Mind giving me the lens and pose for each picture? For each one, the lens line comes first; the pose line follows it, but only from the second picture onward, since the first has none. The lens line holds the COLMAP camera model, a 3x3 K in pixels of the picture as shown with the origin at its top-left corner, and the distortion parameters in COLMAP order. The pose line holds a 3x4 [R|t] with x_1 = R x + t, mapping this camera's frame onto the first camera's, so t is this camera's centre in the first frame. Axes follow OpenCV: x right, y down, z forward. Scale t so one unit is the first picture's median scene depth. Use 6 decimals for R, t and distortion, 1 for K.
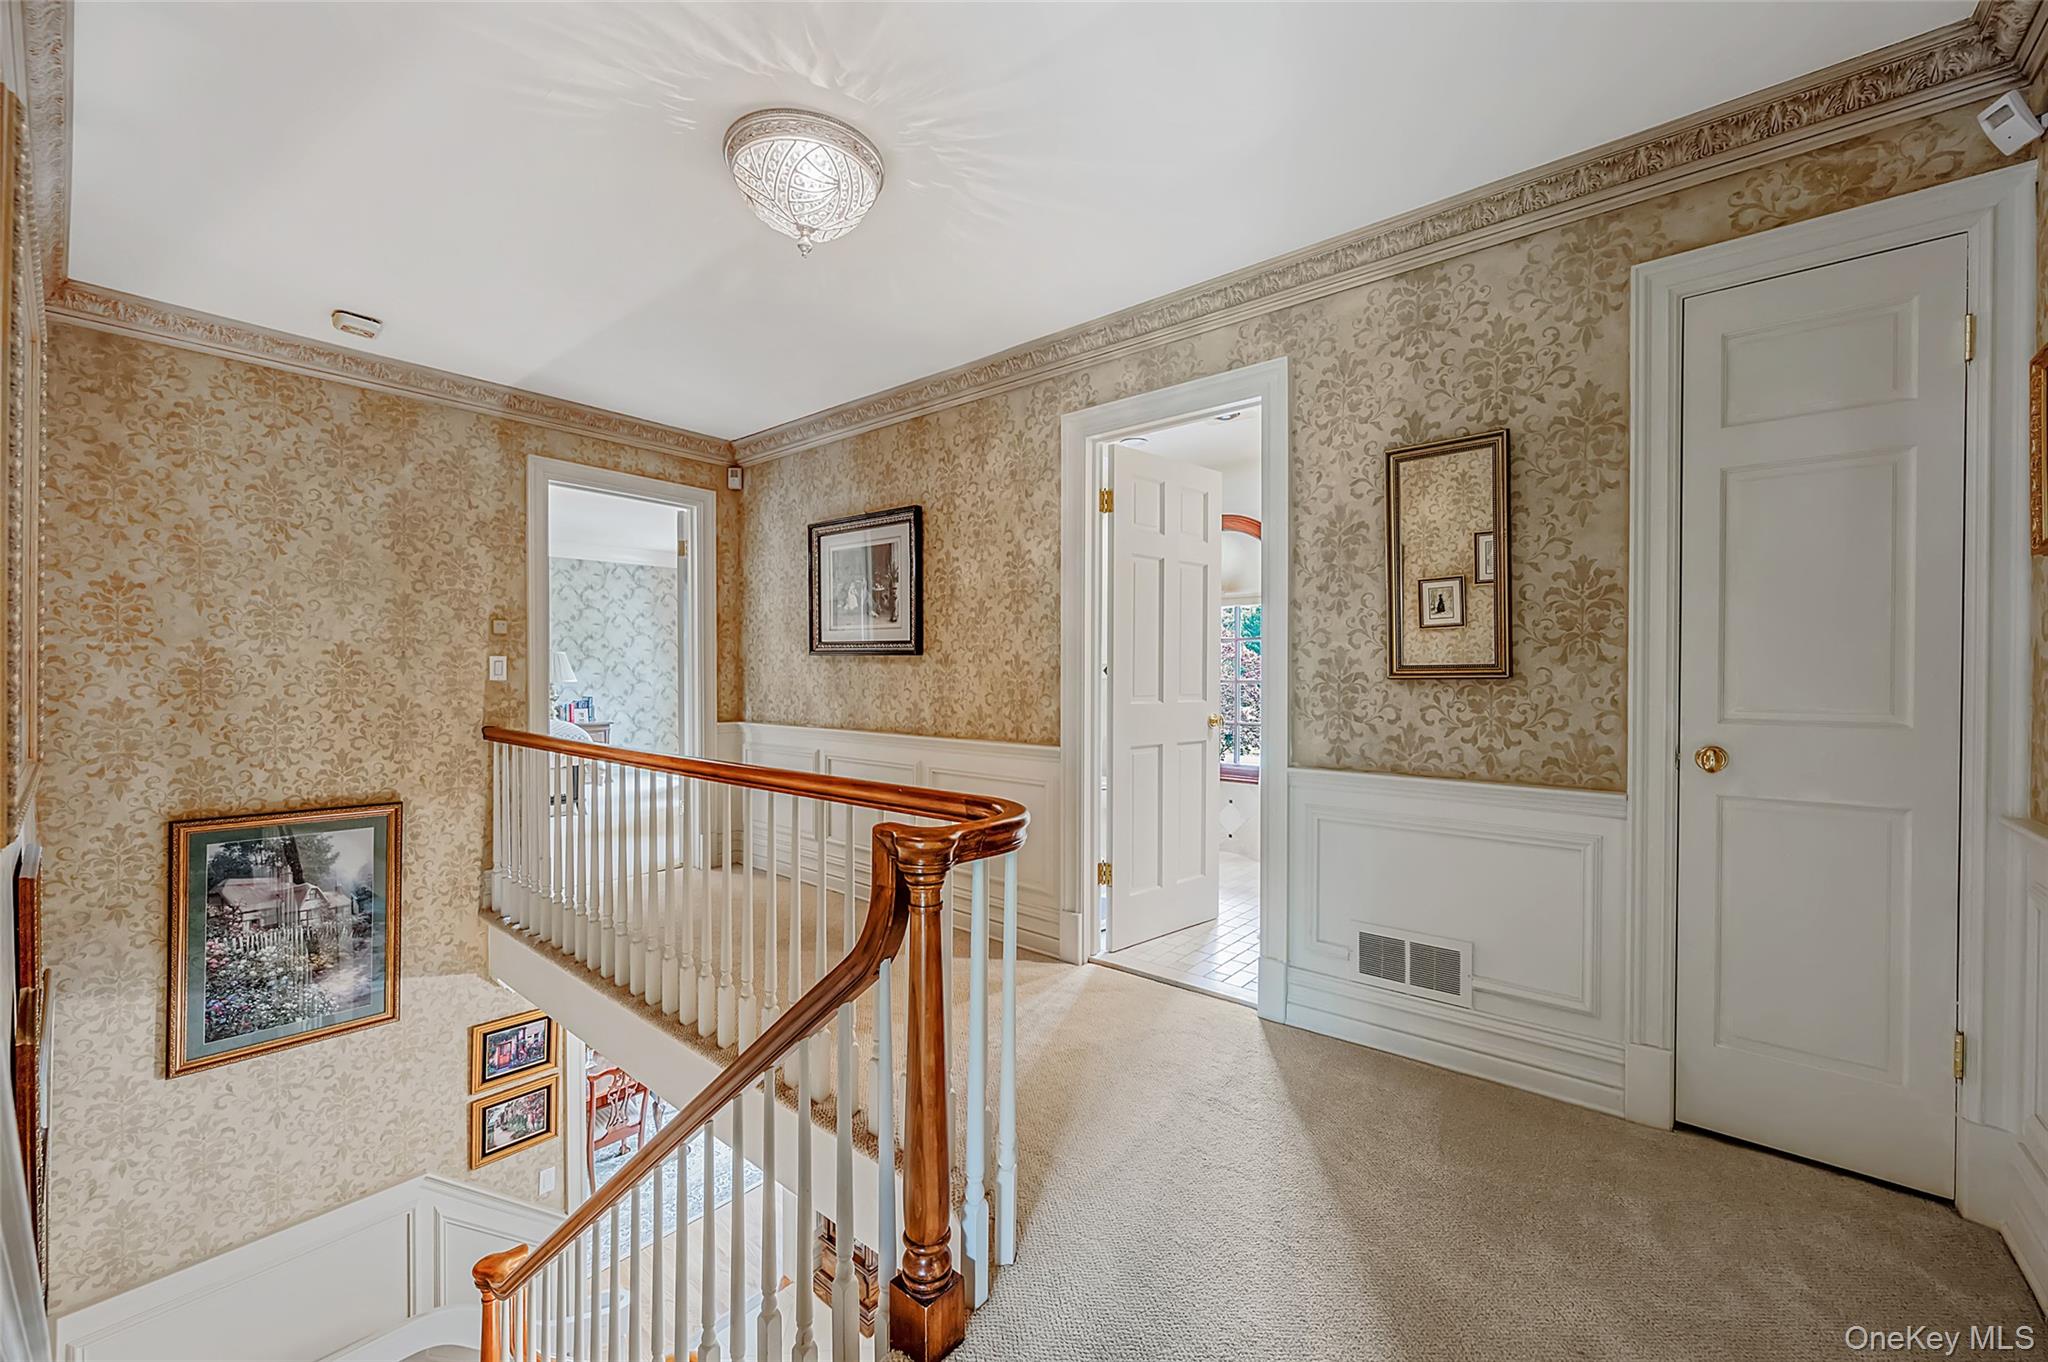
lens RADIAL K [[798.8, 0, 1026.8], [0, 798.8, 674.9], [0, 0, 1]] dist [0.007056, -0.000980]
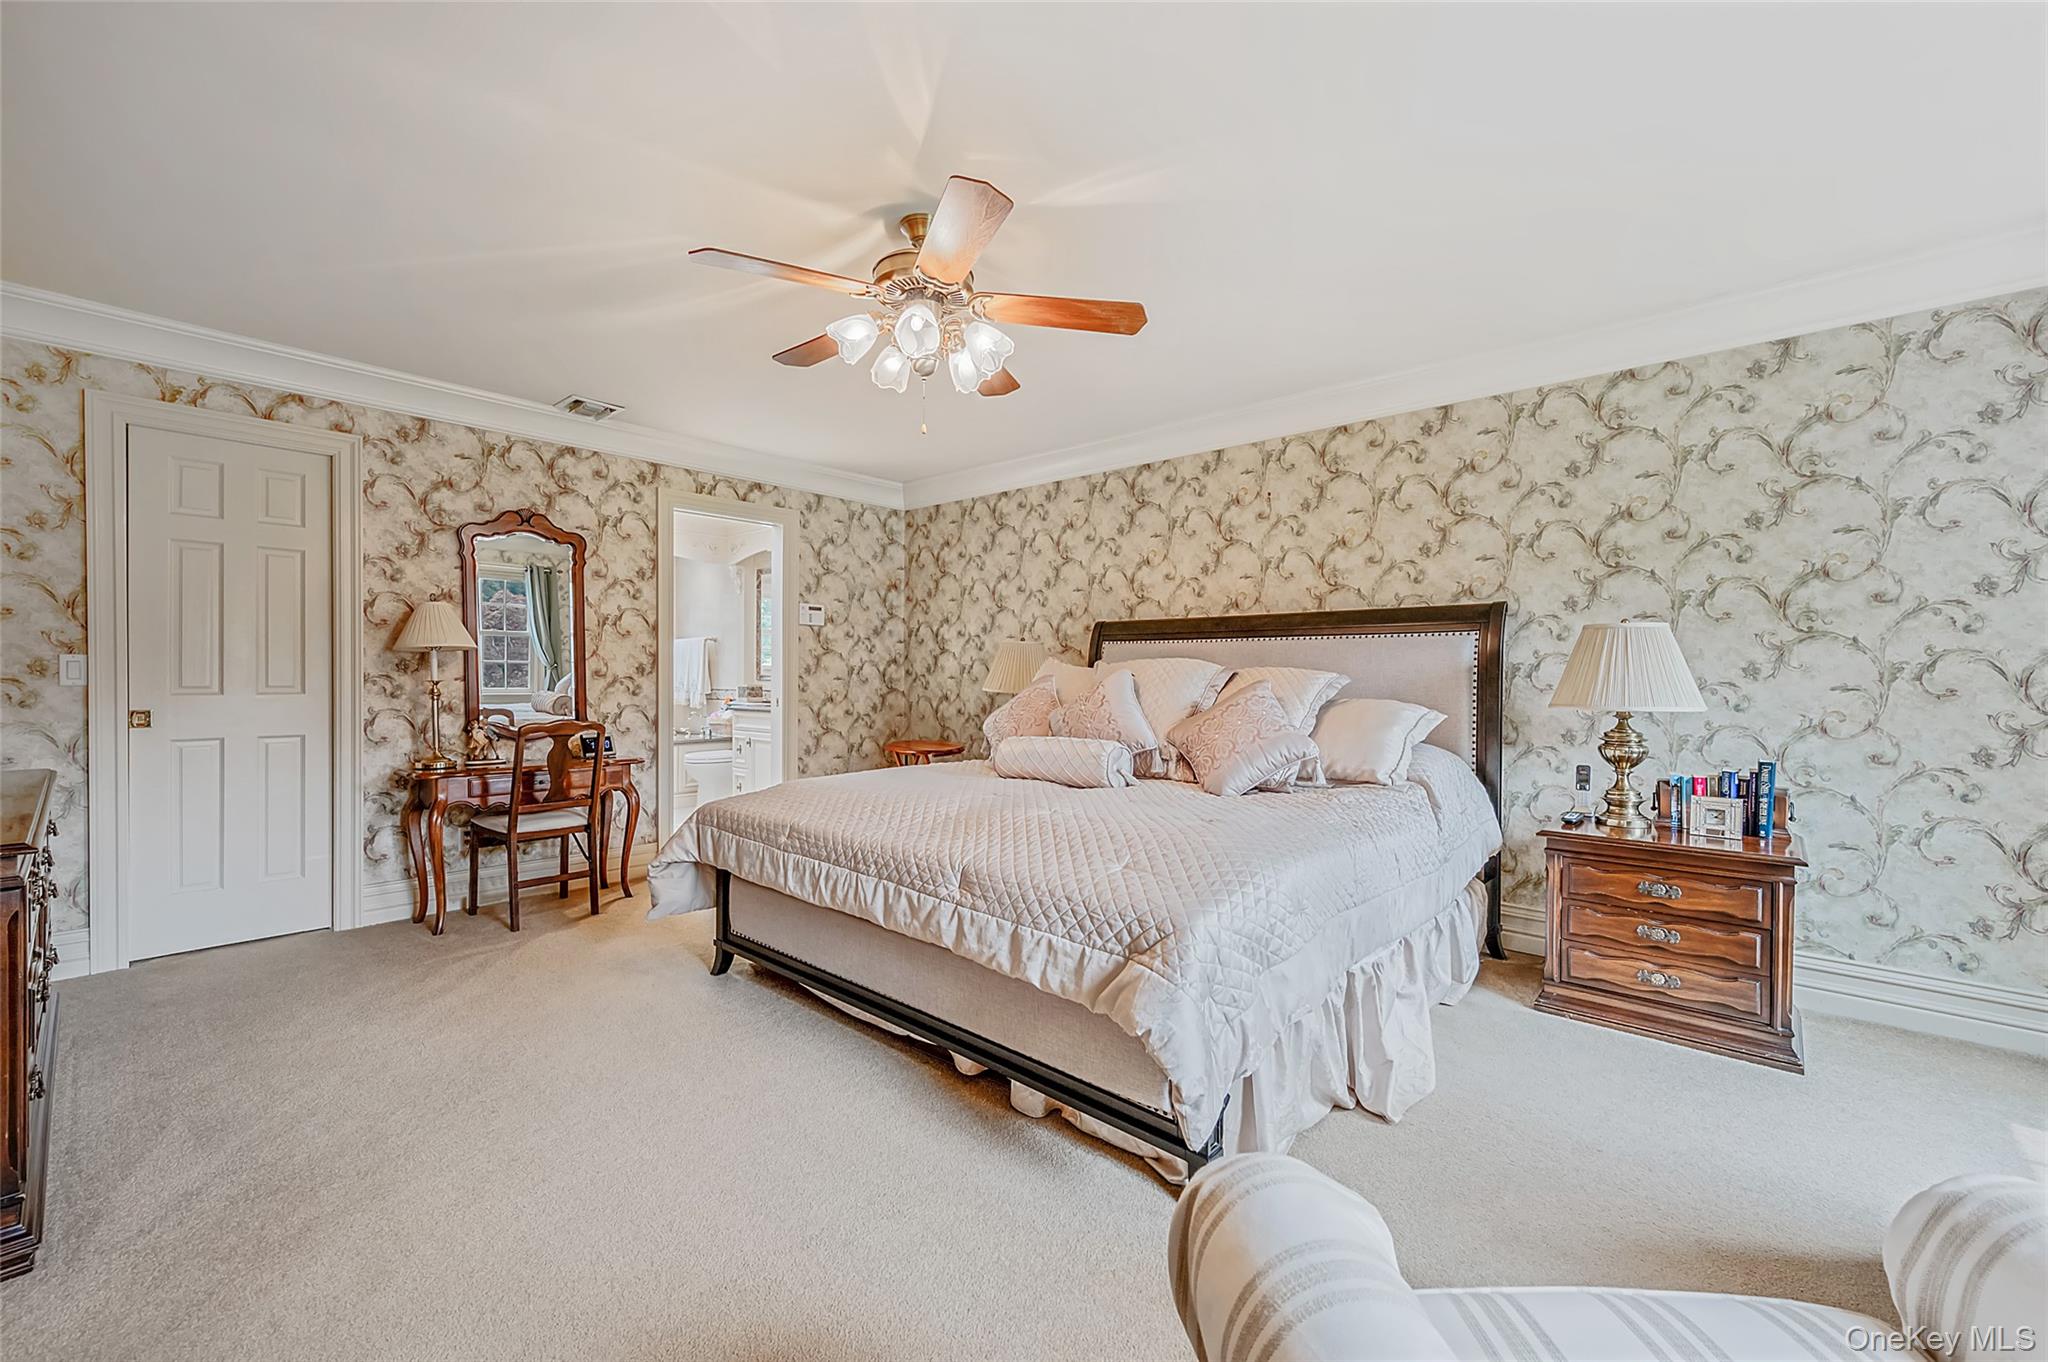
lens RADIAL K [[798.8, 0, 982.1], [0, 798.8, 677.0], [0, 0, 1]] dist [0.007056, -0.000980]
pose [[-0.037880, 0.006436, -0.999262, -0.216430], [-0.008134, 0.999944, 0.006749, -0.005499], [0.999249, 0.008384, -0.037826, 0.663454]]
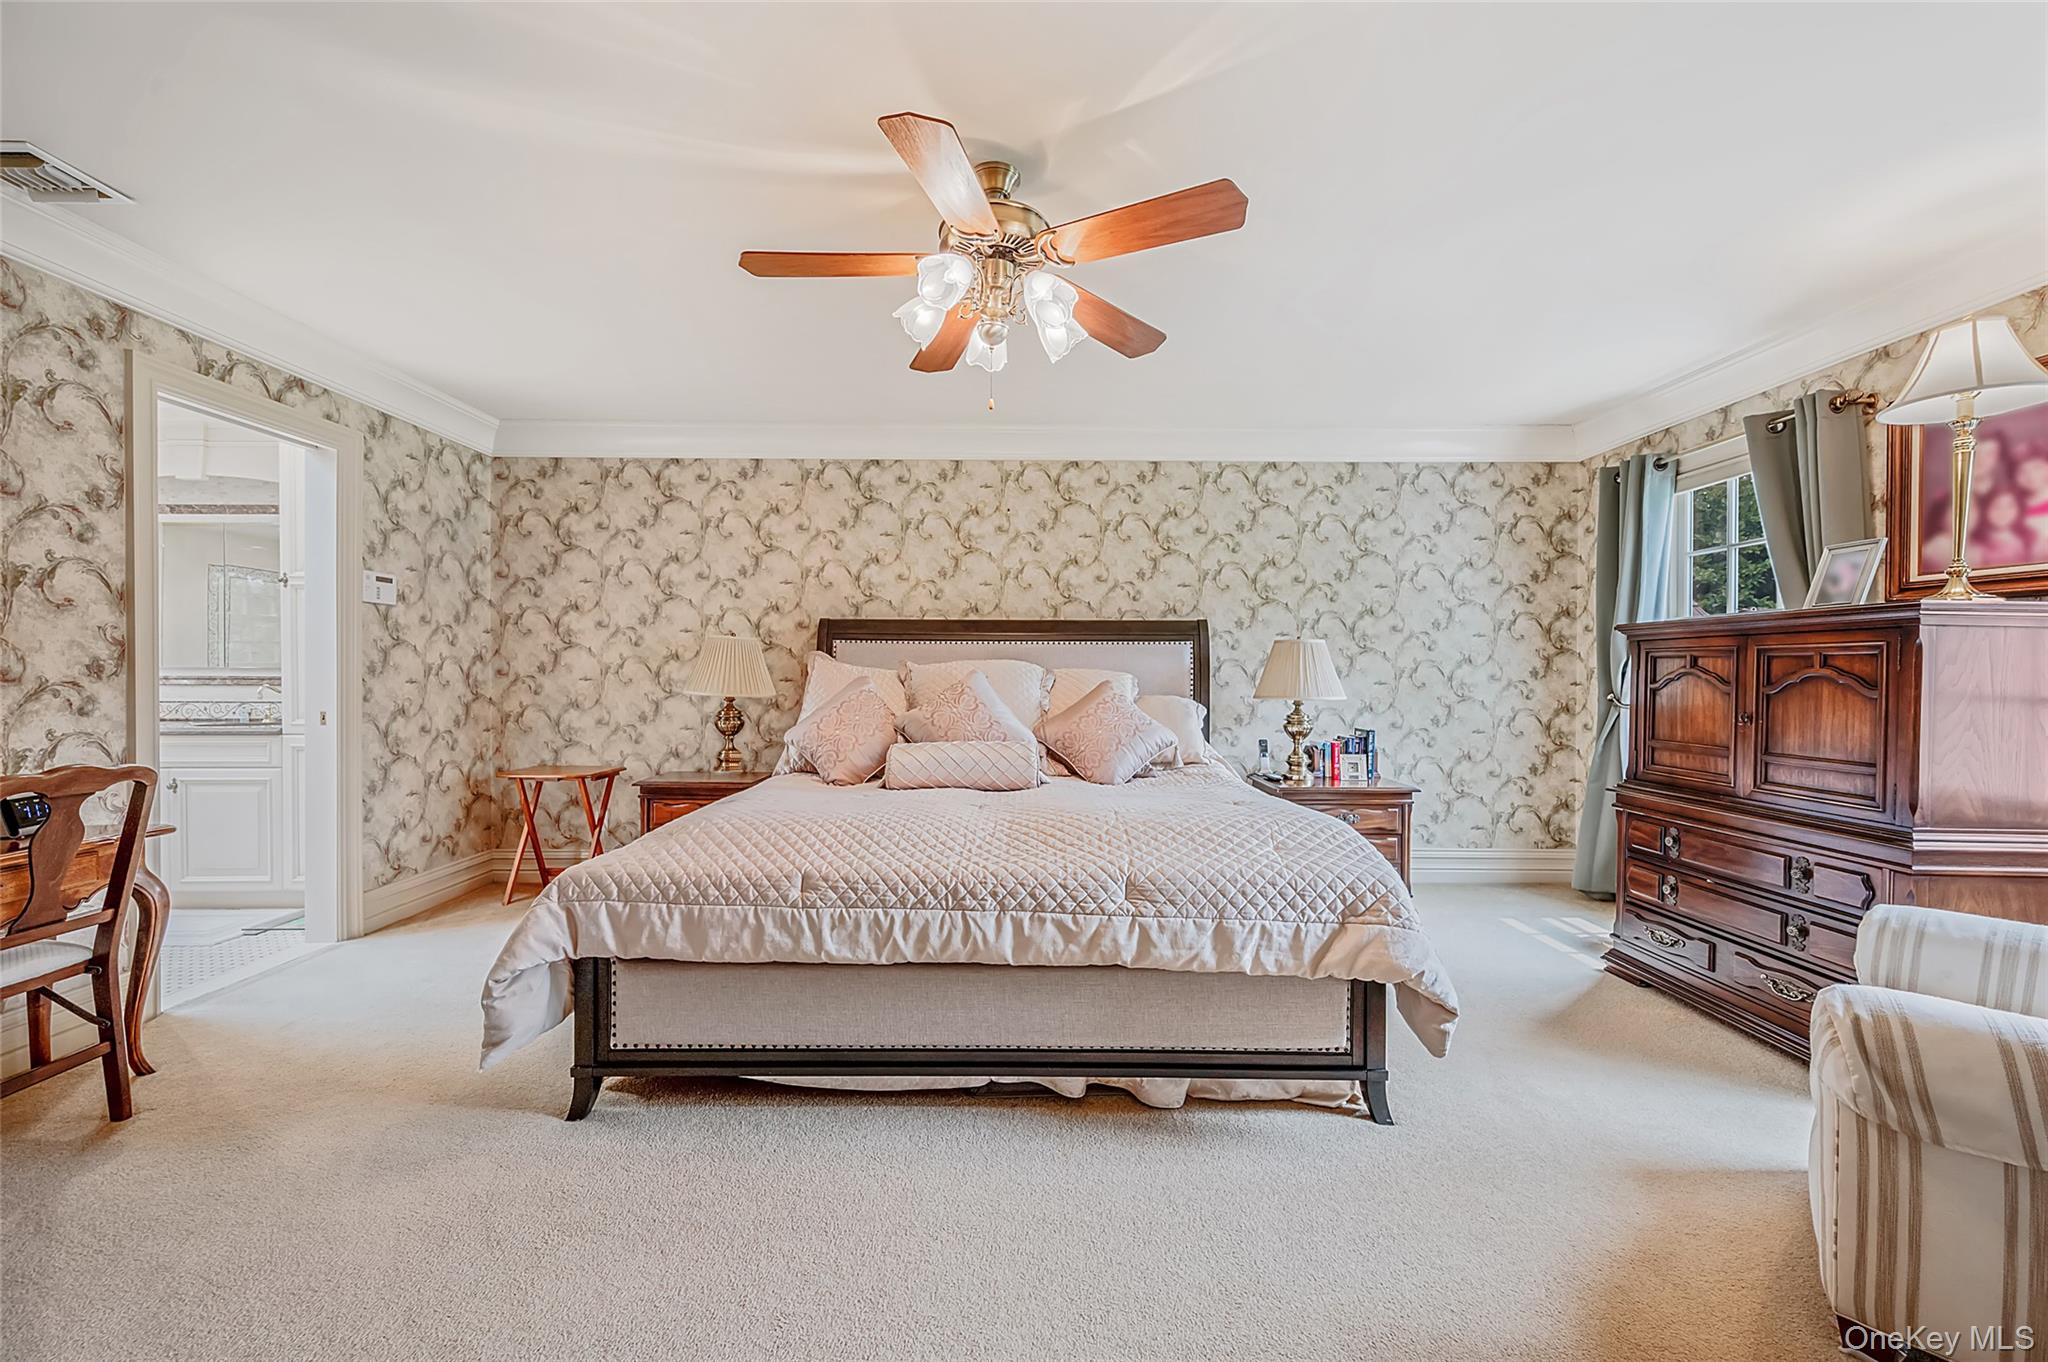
lens RADIAL K [[798.8, 0, 1021.7], [0, 798.8, 679.3], [0, 0, 1]] dist [0.007056, -0.000980]
pose [[0.635357, 0.009500, -0.772160, -0.287833], [-0.007196, 0.999954, 0.006381, -0.005558], [0.772185, 0.001502, 0.635396, 0.497239]]
